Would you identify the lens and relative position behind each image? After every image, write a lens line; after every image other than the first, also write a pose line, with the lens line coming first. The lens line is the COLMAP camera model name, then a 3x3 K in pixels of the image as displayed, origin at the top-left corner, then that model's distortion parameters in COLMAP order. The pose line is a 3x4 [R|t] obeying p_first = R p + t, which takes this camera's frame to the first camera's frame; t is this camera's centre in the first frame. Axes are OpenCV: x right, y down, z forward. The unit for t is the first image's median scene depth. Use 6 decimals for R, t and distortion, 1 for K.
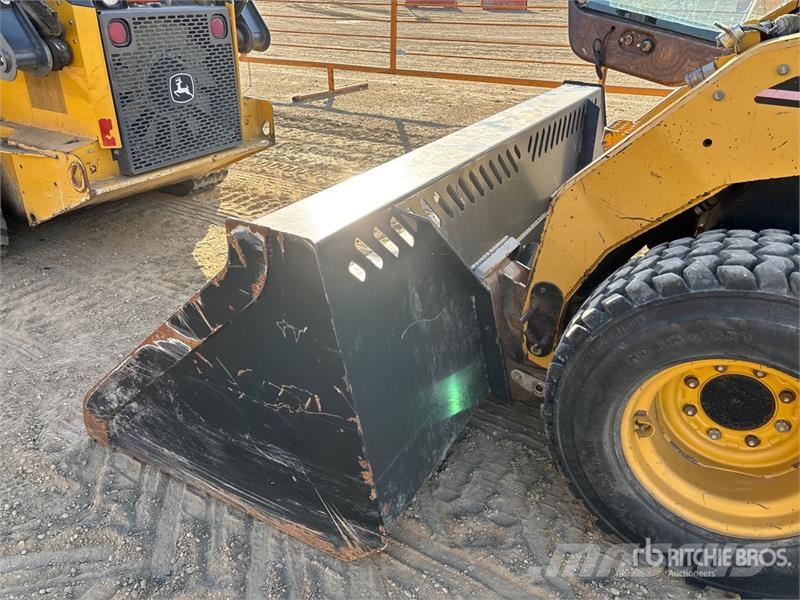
lens RADIAL K [[613.4, 0, 400.0], [0, 613.4, 300.0], [0, 0, 1]] dist [0.040945, -0.059666]
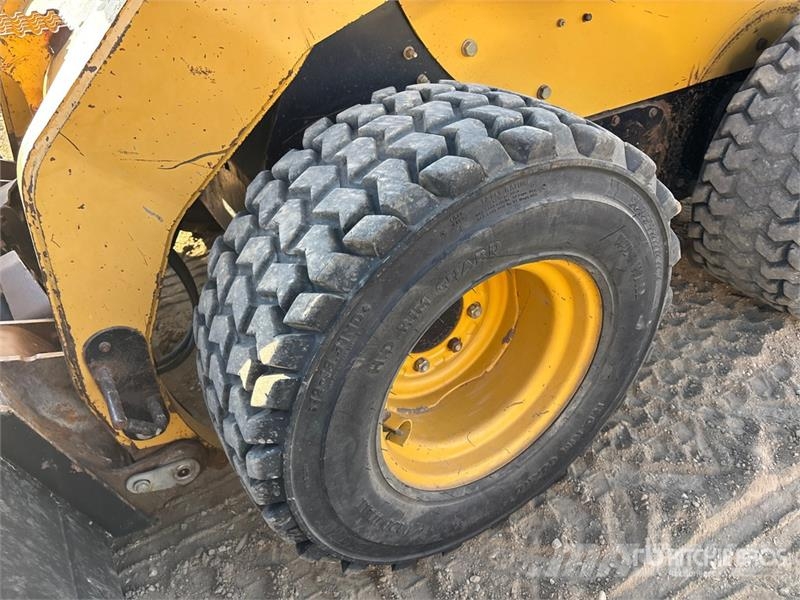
lens RADIAL K [[613.4, 0, 400.0], [0, 613.4, 300.0], [0, 0, 1]] dist [0.040945, -0.059666]
pose [[0.488887, -0.560273, 0.668643, 0.022883], [0.453967, 0.817923, 0.353436, -0.147222], [-0.744919, 0.130752, 0.654217, 0.531167]]
